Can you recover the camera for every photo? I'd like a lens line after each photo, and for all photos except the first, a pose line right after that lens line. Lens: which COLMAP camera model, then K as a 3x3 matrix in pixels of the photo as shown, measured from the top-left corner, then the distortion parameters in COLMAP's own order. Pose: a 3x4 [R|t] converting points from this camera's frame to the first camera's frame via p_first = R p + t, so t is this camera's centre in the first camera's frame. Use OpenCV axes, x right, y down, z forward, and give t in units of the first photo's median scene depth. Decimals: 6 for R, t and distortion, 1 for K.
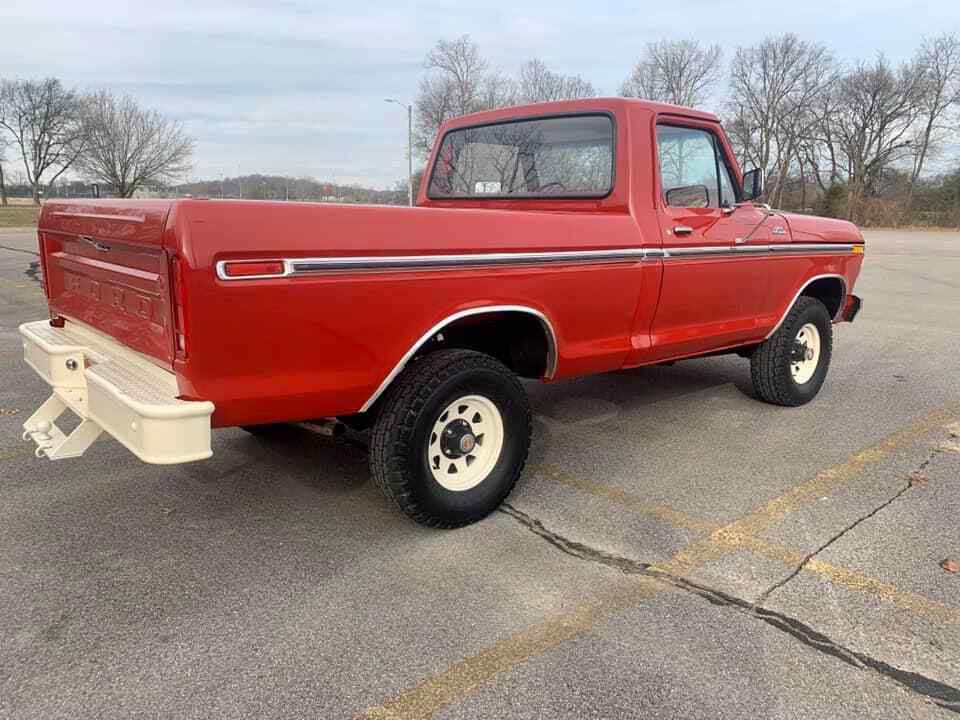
lens RADIAL K [[731.1, 0, 486.1], [0, 731.1, 352.2], [0, 0, 1]] dist [0.031029, -0.033822]
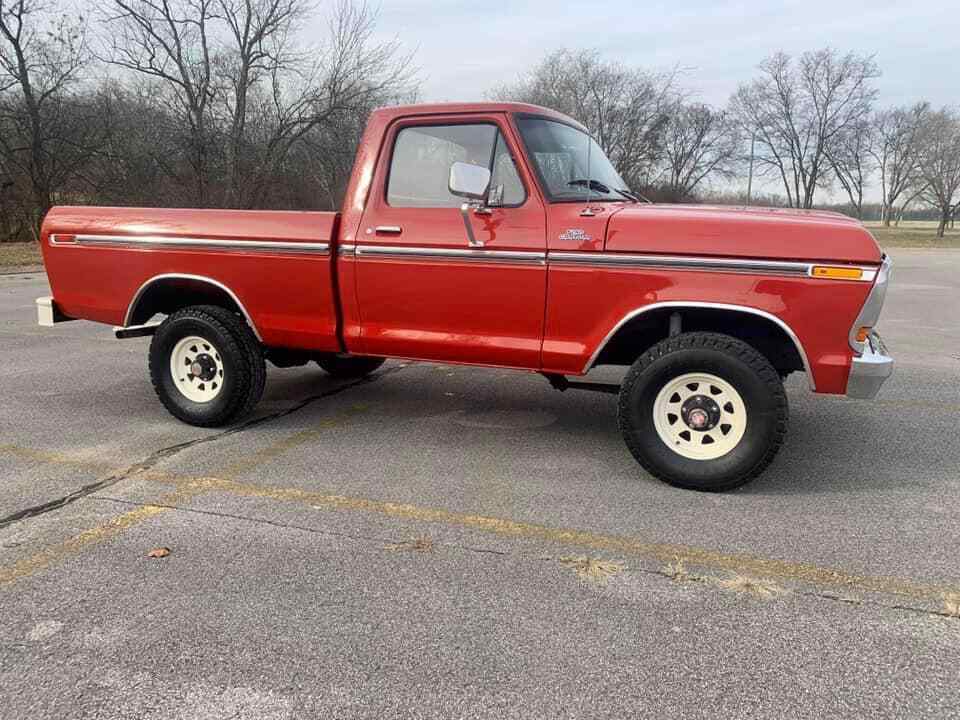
lens RADIAL K [[731.1, 0, 486.1], [0, 731.1, 352.2], [0, 0, 1]] dist [0.031029, -0.033822]
pose [[0.463287, 0.148854, -0.873617, 0.979395], [-0.175258, 0.981713, 0.074332, -0.077408], [0.868706, 0.118671, 0.480903, 0.510020]]
